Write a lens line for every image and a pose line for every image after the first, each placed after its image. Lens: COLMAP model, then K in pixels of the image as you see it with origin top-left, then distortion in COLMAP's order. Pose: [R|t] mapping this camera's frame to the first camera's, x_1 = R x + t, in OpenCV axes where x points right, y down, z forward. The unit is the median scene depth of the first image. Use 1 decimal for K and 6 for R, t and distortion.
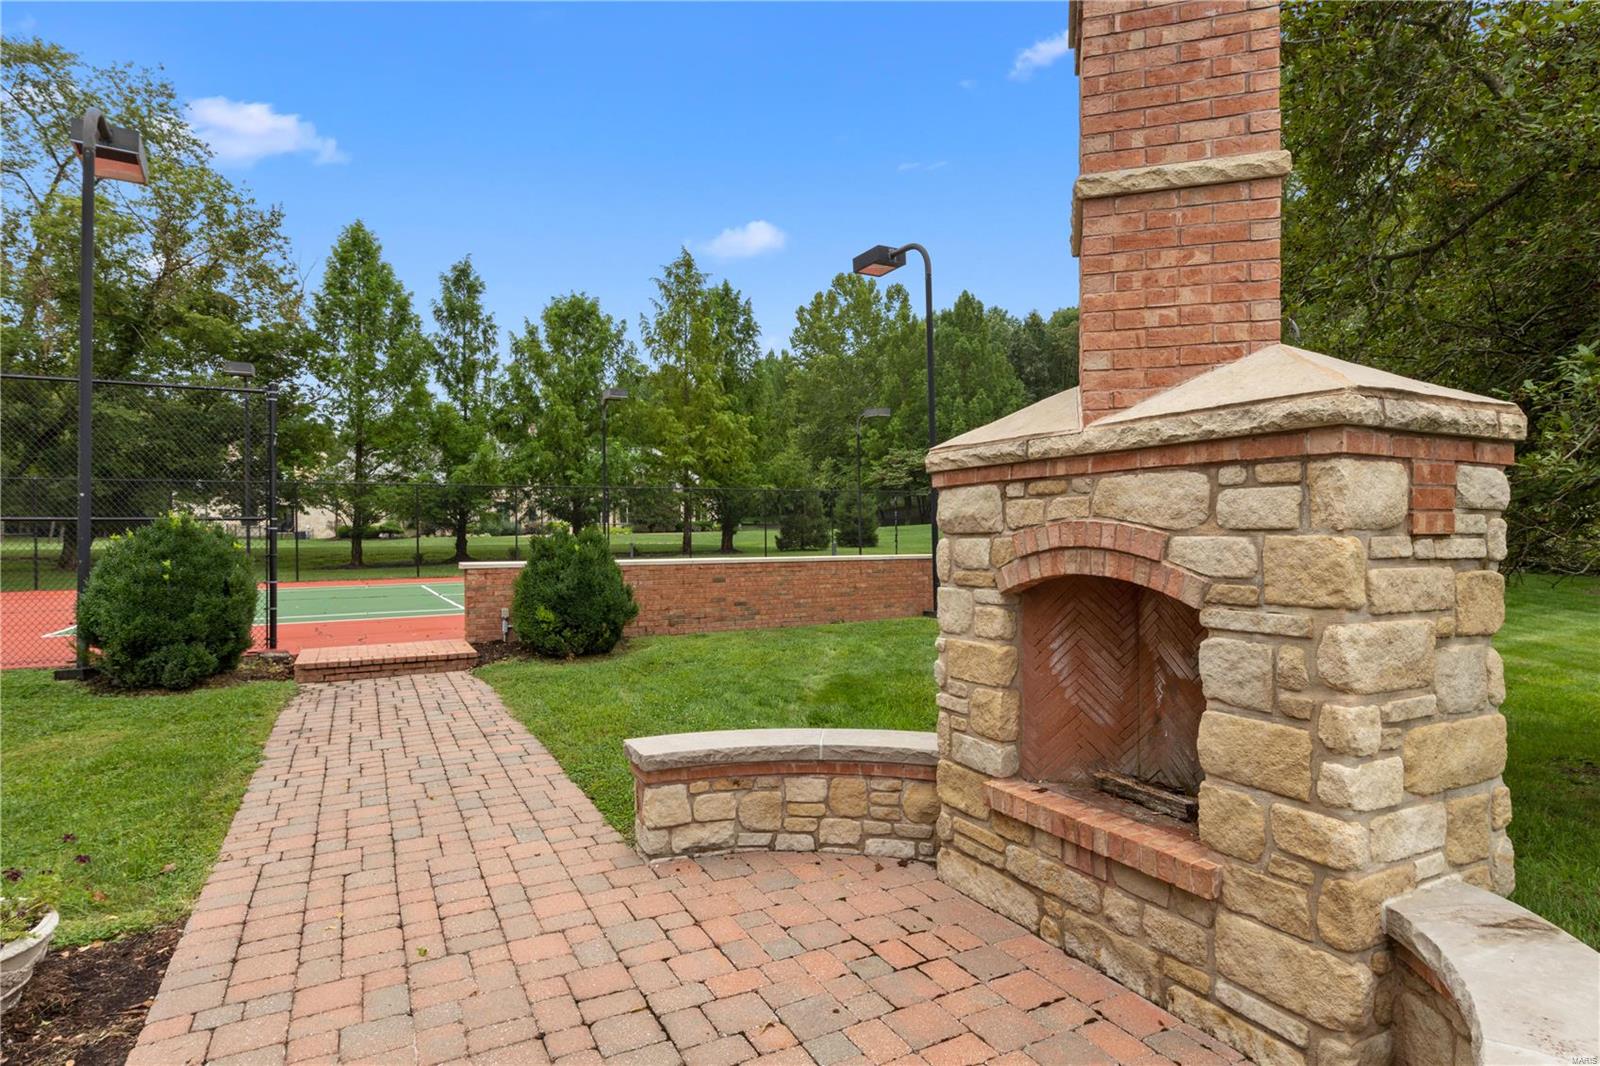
lens RADIAL K [[923.6, 0, 800.0], [0, 923.6, 533.0], [0, 0, 1]] dist [-0.005050, -0.001036]
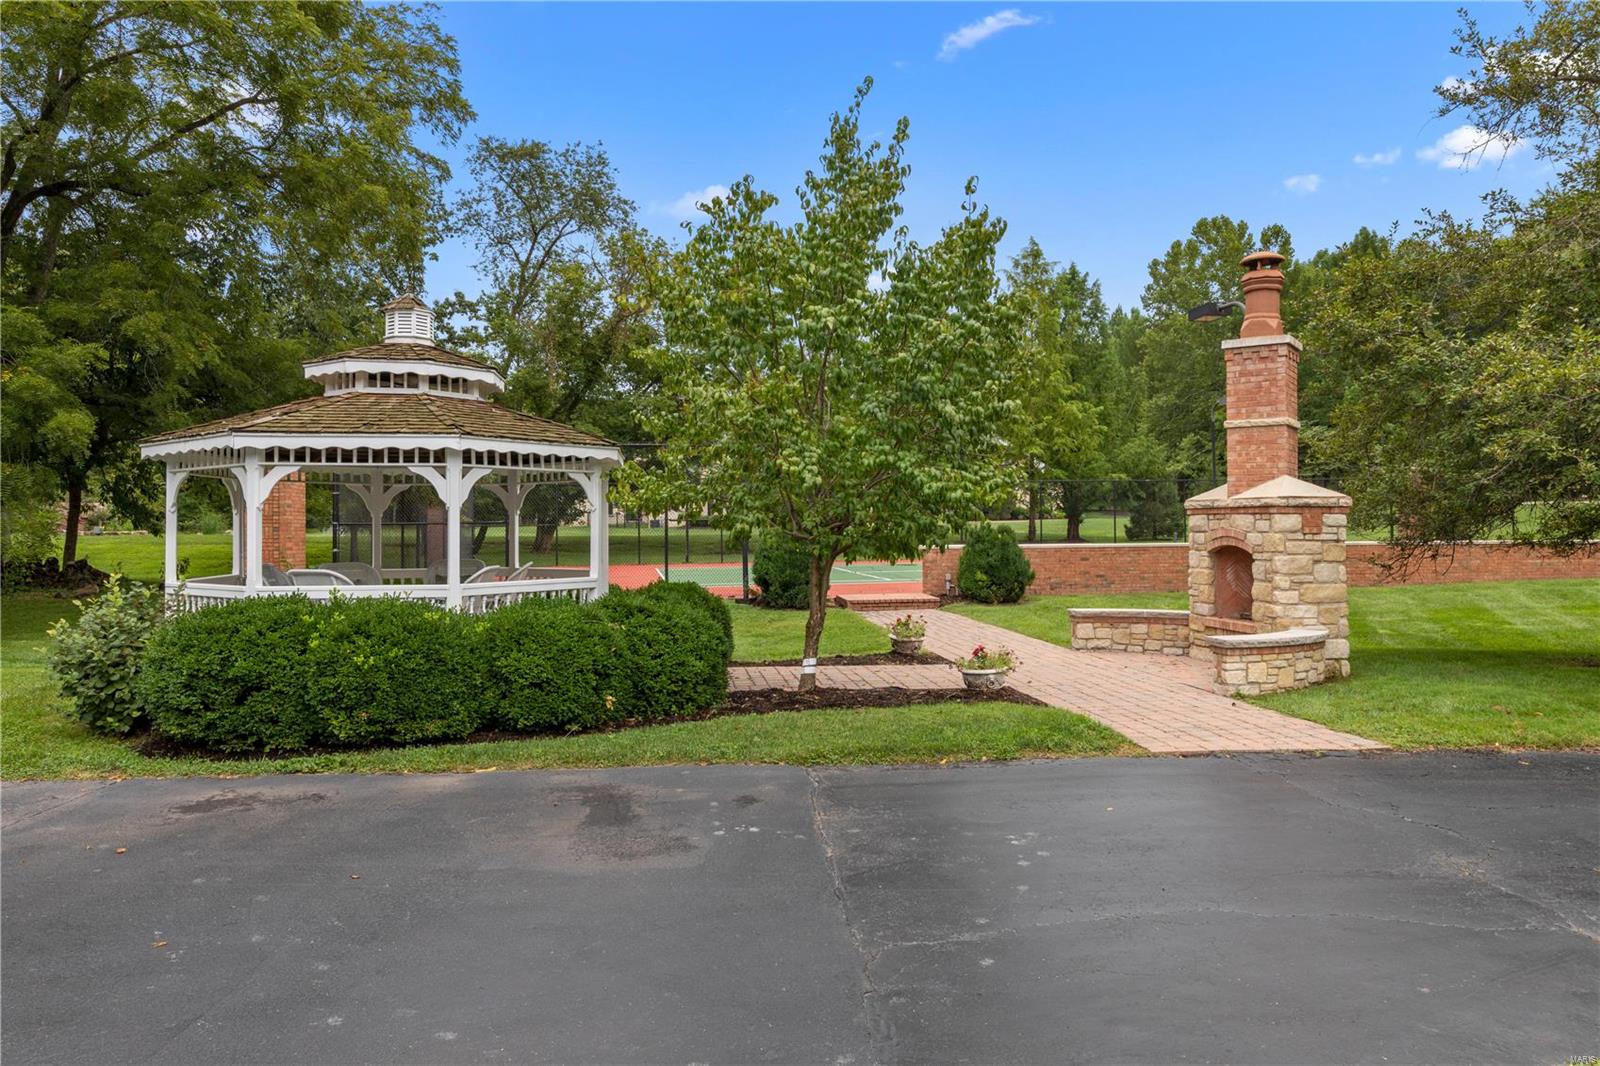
lens RADIAL K [[1076.6, 0, 797.9], [0, 1076.6, 515.7], [0, 0, 1]] dist [0.000544, 0.003952]
pose [[0.948869, -0.002951, -0.315656, 0.052883], [0.001867, 0.999991, -0.003737, -0.033129], [0.315664, 0.002957, 0.948866, -2.205423]]
